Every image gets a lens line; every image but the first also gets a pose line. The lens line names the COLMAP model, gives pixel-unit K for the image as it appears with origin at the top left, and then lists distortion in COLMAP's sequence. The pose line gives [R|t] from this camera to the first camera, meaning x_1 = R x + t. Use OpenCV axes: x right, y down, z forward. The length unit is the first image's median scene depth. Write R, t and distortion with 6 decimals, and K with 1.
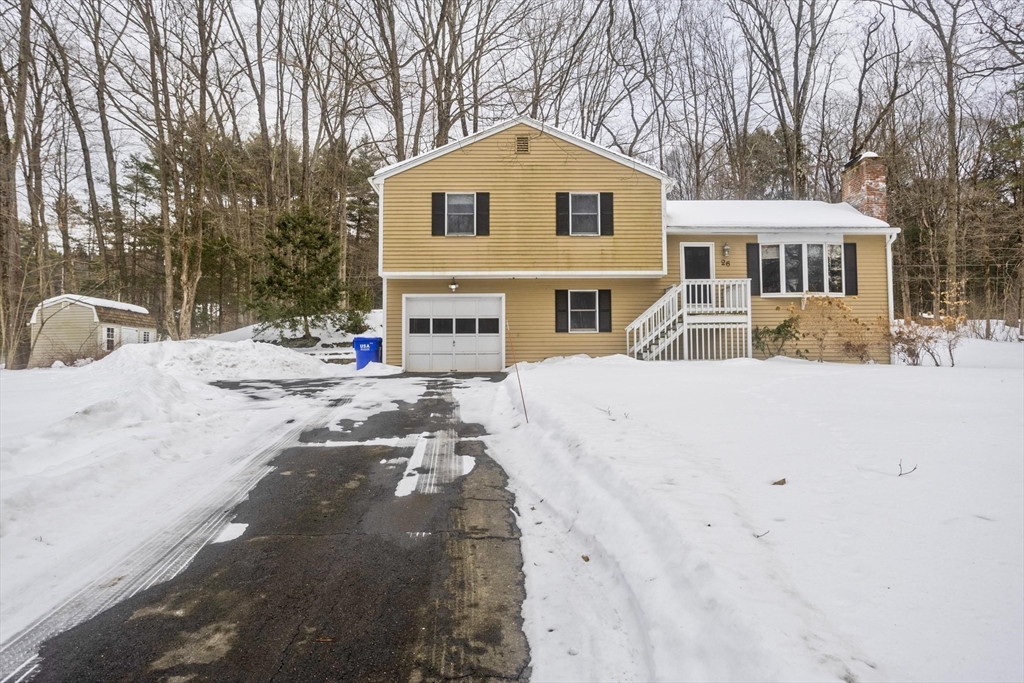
lens RADIAL K [[685.9, 0, 521.5], [0, 685.9, 345.0], [0, 0, 1]] dist [-0.010161, 0.003194]
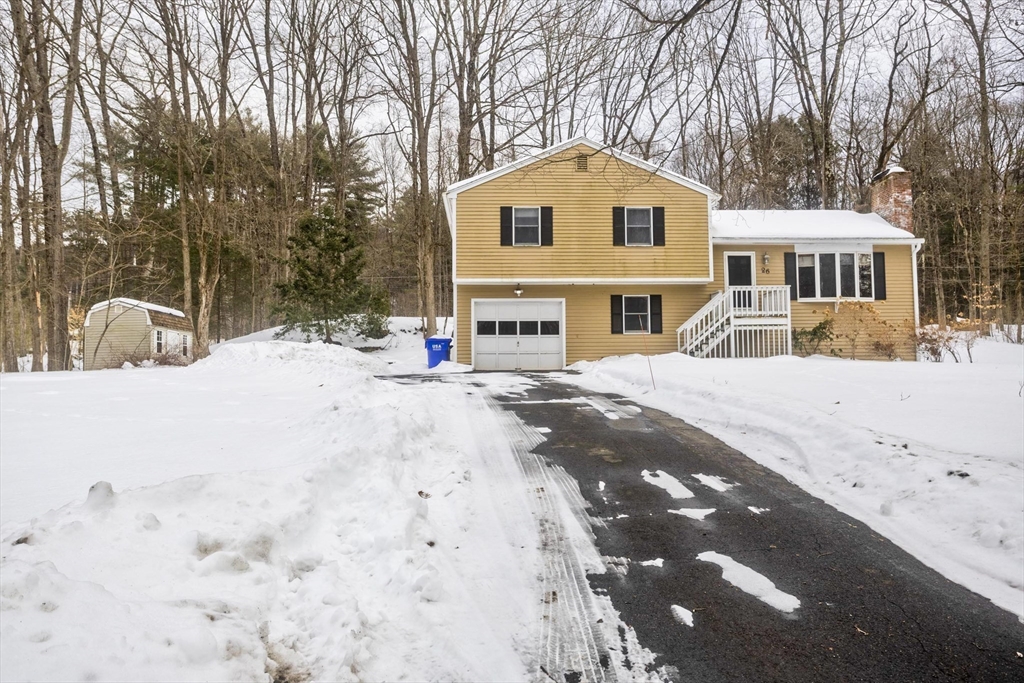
lens RADIAL K [[815.0, 0, 512.0], [0, 815.0, 341.5], [0, 0, 1]] dist [0.011101, -0.004352]
pose [[0.999800, -0.000128, 0.019999, -0.134539], [0.000505, 0.999822, -0.018834, 0.018255], [-0.019993, 0.018841, 0.999623, -0.295620]]
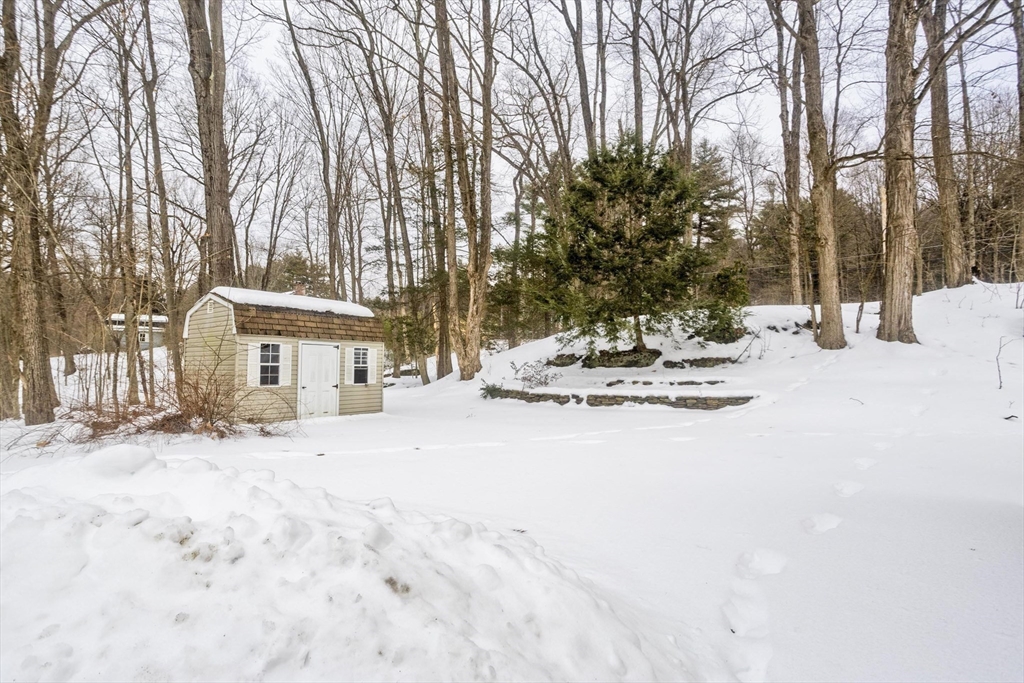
lens RADIAL K [[495.5, 0, 506.0], [0, 495.5, 330.0], [0, 0, 1]] dist [-0.029819, 0.000937]
pose [[0.828260, -0.021003, -0.559950, -0.299384], [0.007419, 0.999621, -0.026520, -0.032267], [0.560295, 0.017811, 0.828102, 1.034222]]
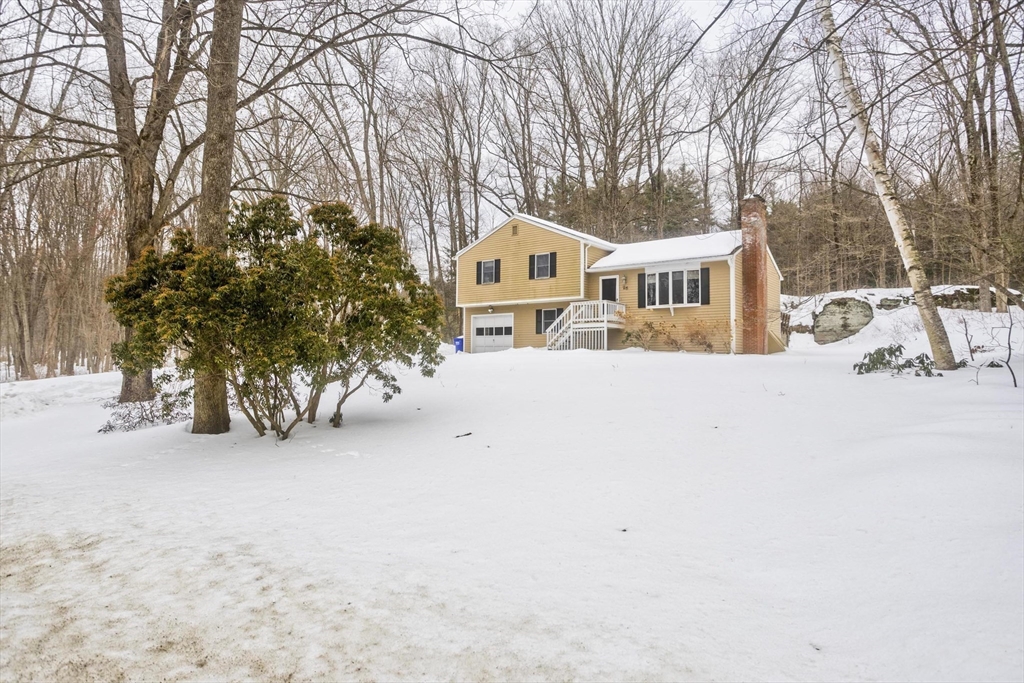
lens RADIAL K [[615.7, 0, 512.0], [0, 615.7, 341.5], [0, 0, 1]] dist [0.000860, 0.000291]
pose [[0.768142, -0.007040, -0.640241, 1.007219], [0.017256, 0.999804, 0.009709, -0.015414], [0.640047, -0.018505, 0.768113, -0.247739]]
